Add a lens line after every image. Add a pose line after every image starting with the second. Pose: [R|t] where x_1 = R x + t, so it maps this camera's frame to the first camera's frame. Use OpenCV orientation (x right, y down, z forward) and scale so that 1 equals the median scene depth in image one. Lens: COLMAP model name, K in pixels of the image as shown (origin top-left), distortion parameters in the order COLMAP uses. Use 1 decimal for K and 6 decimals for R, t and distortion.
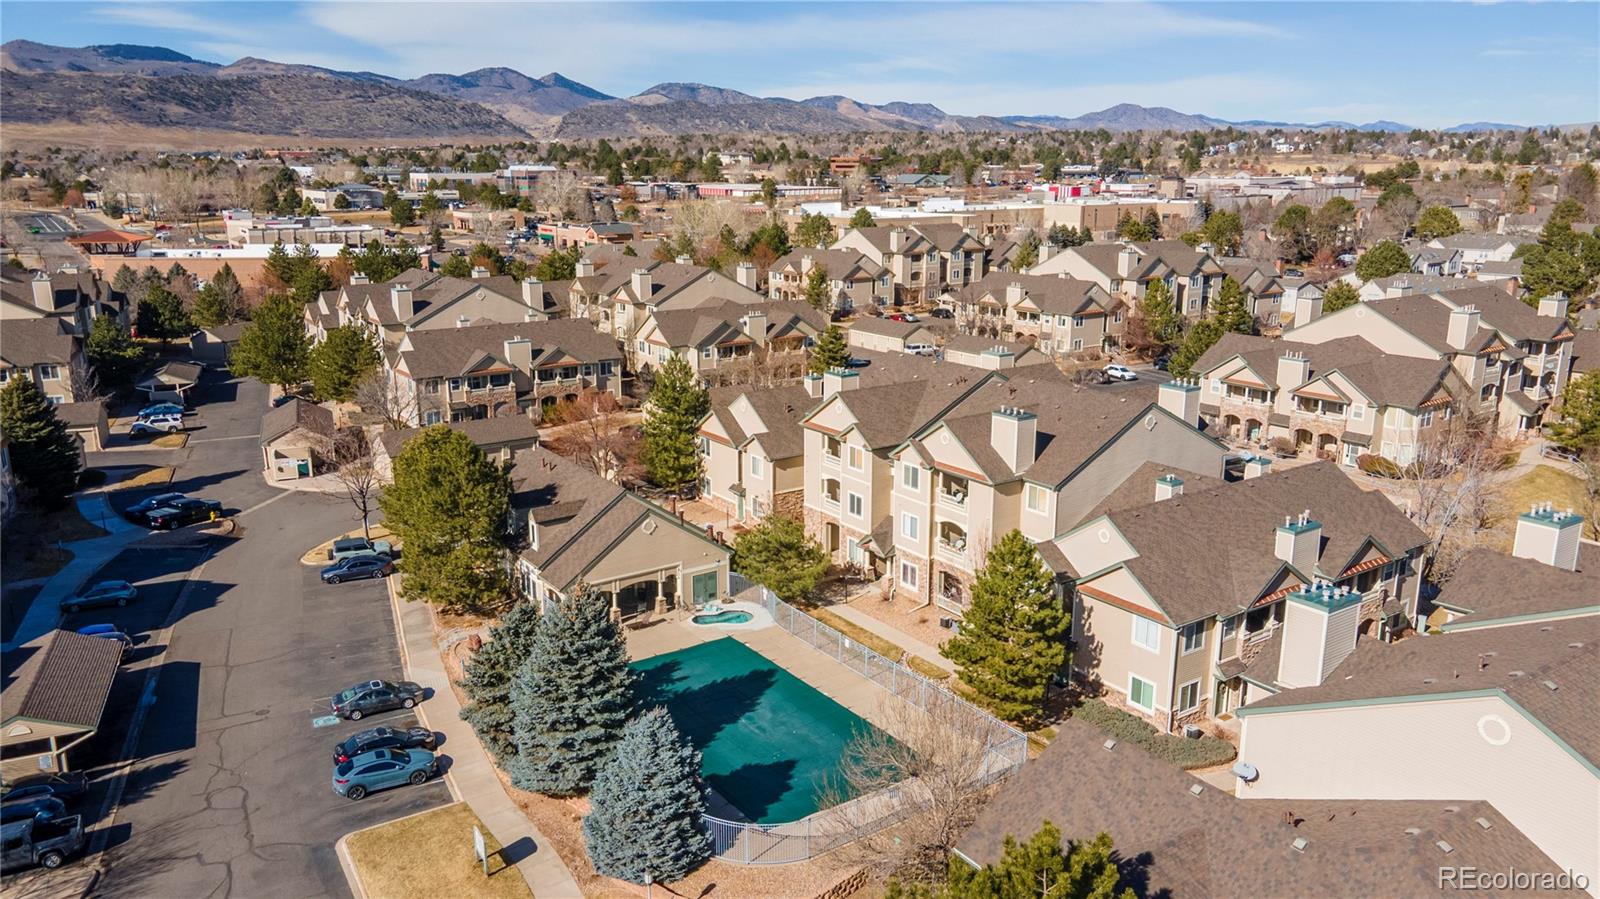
lens RADIAL K [[1169.1, 0, 792.6], [0, 1169.1, 440.7], [0, 0, 1]] dist [0.017940, 0.061574]
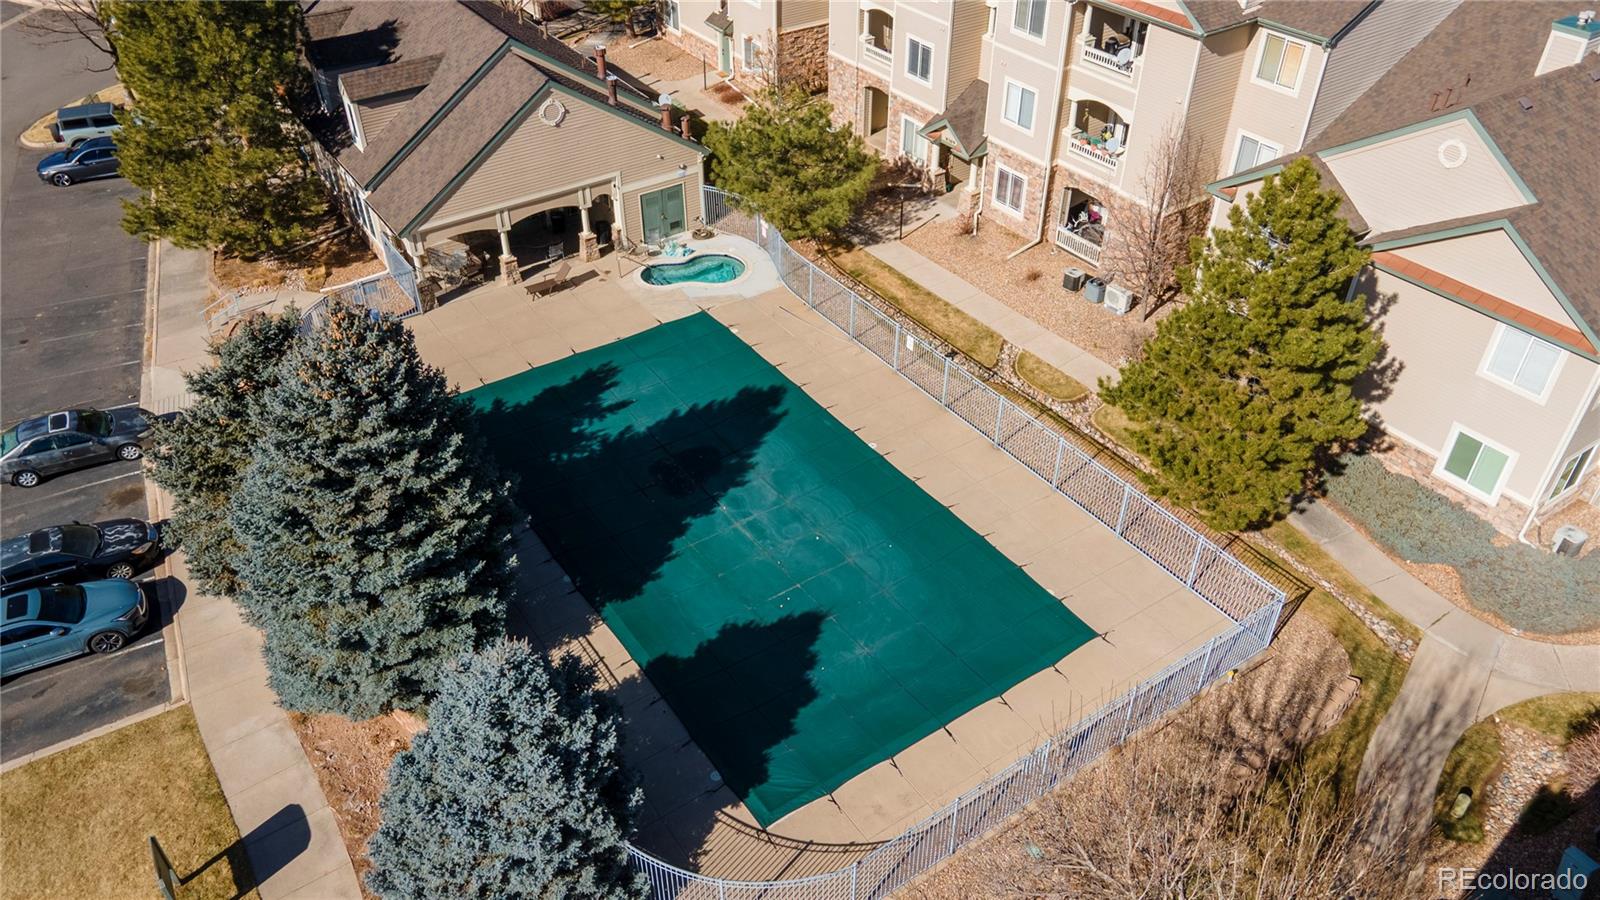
lens RADIAL K [[1169.1, 0, 792.6], [0, 1169.1, 441.2], [0, 0, 1]] dist [0.017940, 0.061574]
pose [[0.999980, 0.001194, -0.006263, -0.005591], [0.001441, 0.914548, 0.404475, -0.008414], [0.006211, -0.404476, 0.914528, 0.423231]]
